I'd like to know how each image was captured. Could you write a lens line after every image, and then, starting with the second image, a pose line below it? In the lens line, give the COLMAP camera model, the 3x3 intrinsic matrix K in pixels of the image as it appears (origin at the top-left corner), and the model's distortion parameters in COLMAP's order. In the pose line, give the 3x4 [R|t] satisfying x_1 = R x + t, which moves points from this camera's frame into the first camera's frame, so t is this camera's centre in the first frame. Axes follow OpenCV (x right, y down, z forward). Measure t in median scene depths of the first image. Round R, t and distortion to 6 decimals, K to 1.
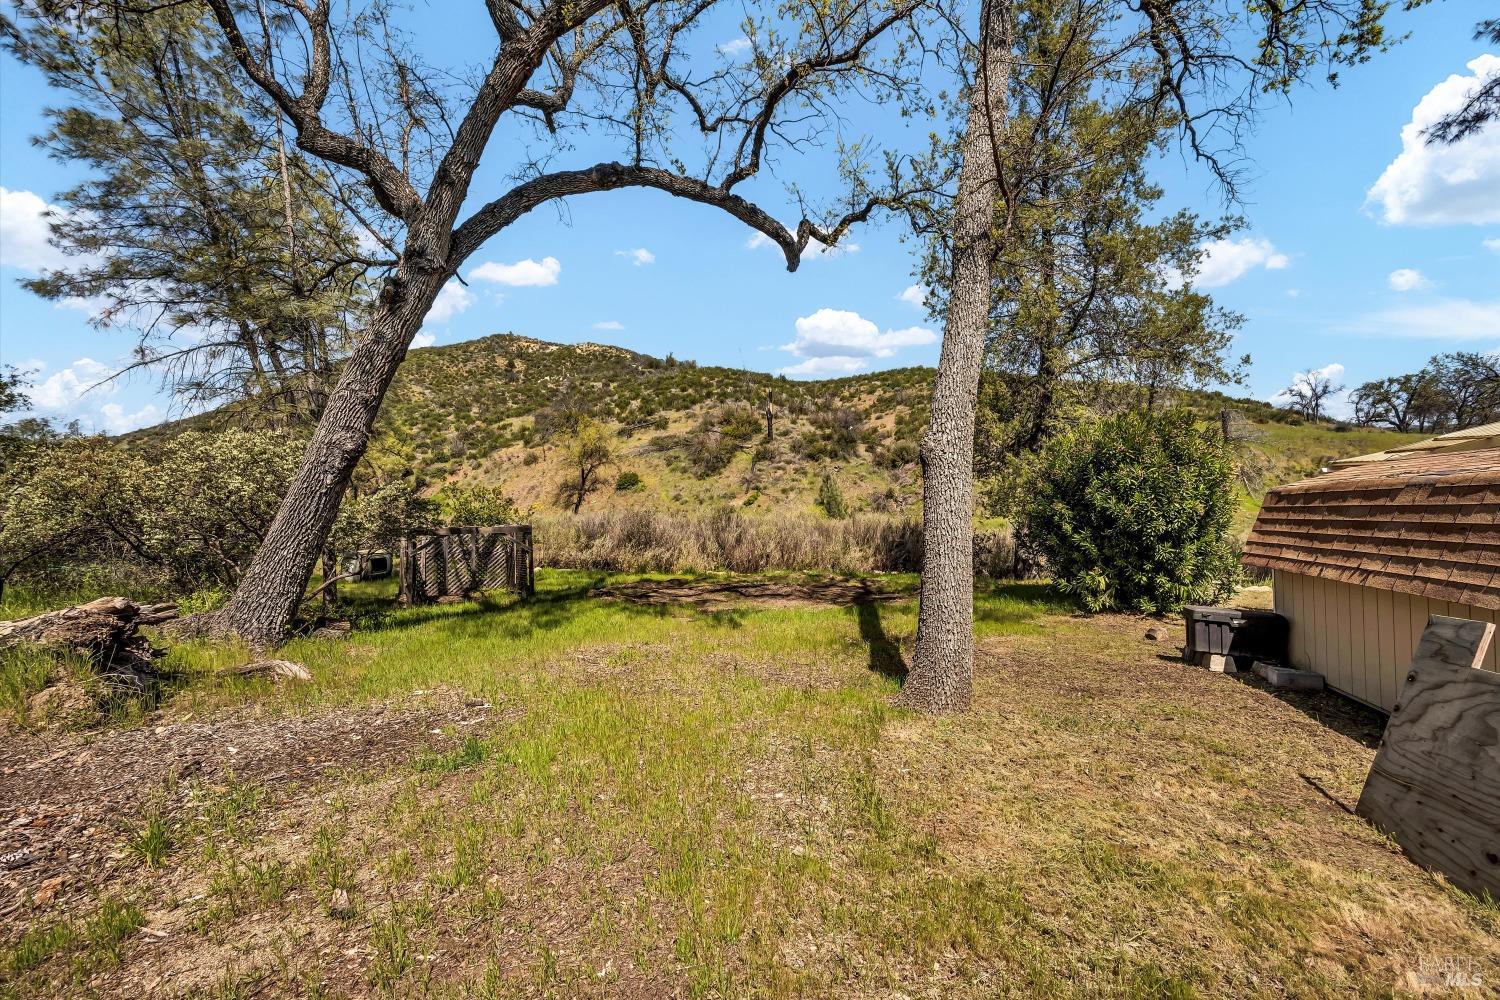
lens RADIAL K [[612.2, 0, 759.3], [0, 612.2, 507.7], [0, 0, 1]] dist [-0.000438, 0.000008]
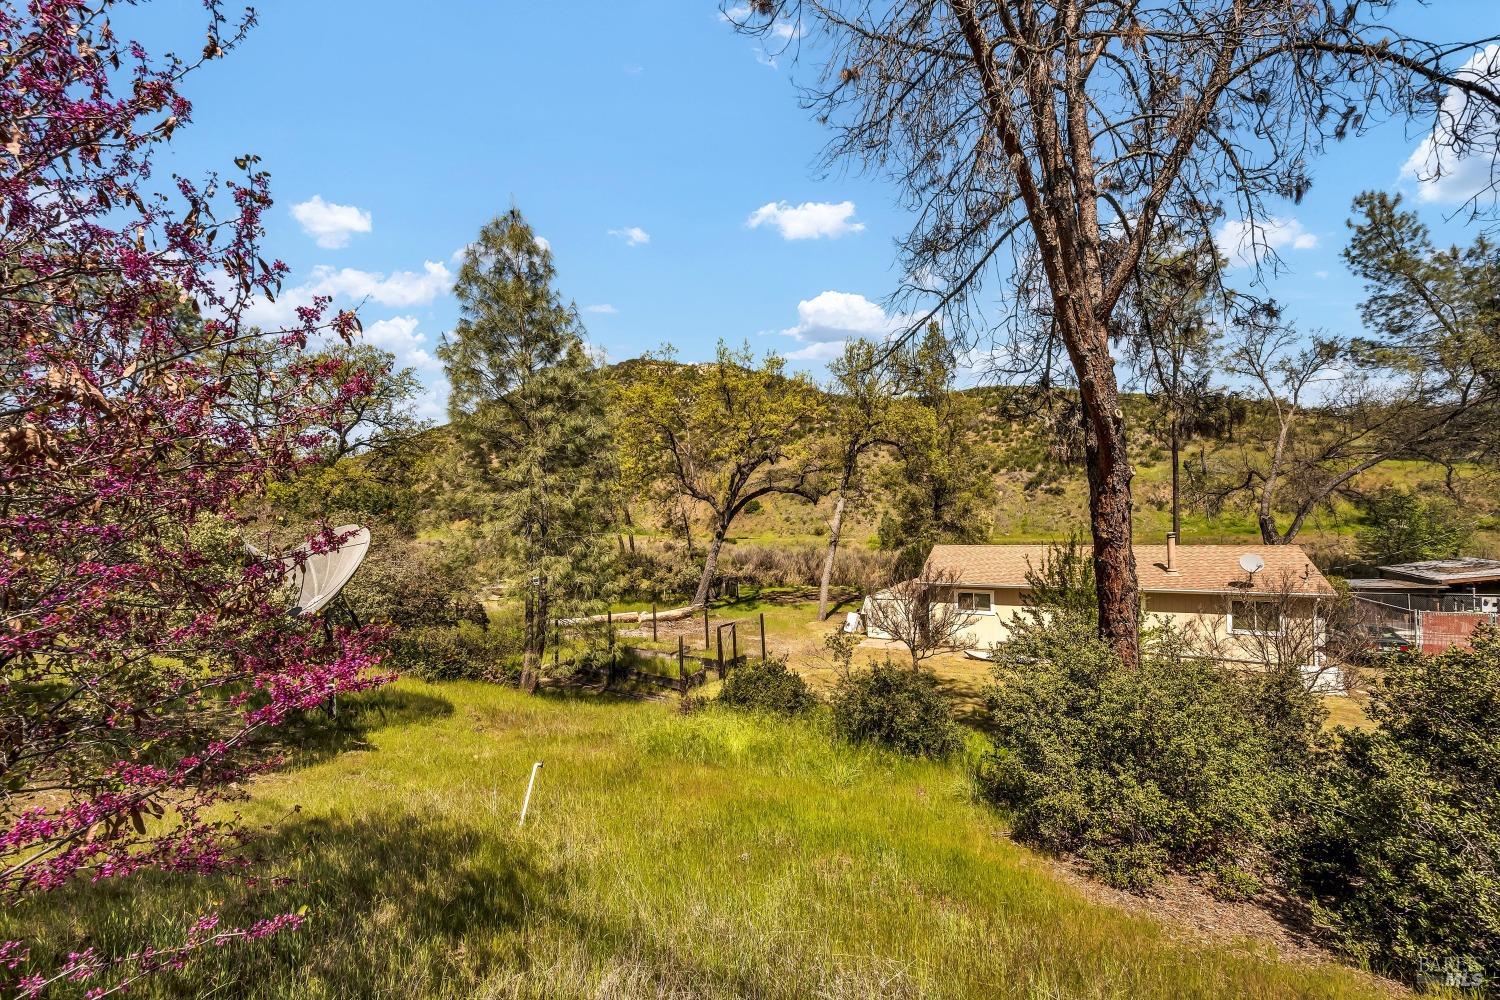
lens RADIAL K [[612.2, 0, 759.3], [0, 612.2, 507.7], [0, 0, 1]] dist [-0.000438, 0.000008]
pose [[0.982631, -0.023044, -0.184135, 0.085369], [0.027051, 0.999448, 0.019280, -0.101717], [0.183589, -0.023926, 0.982712, -0.544700]]
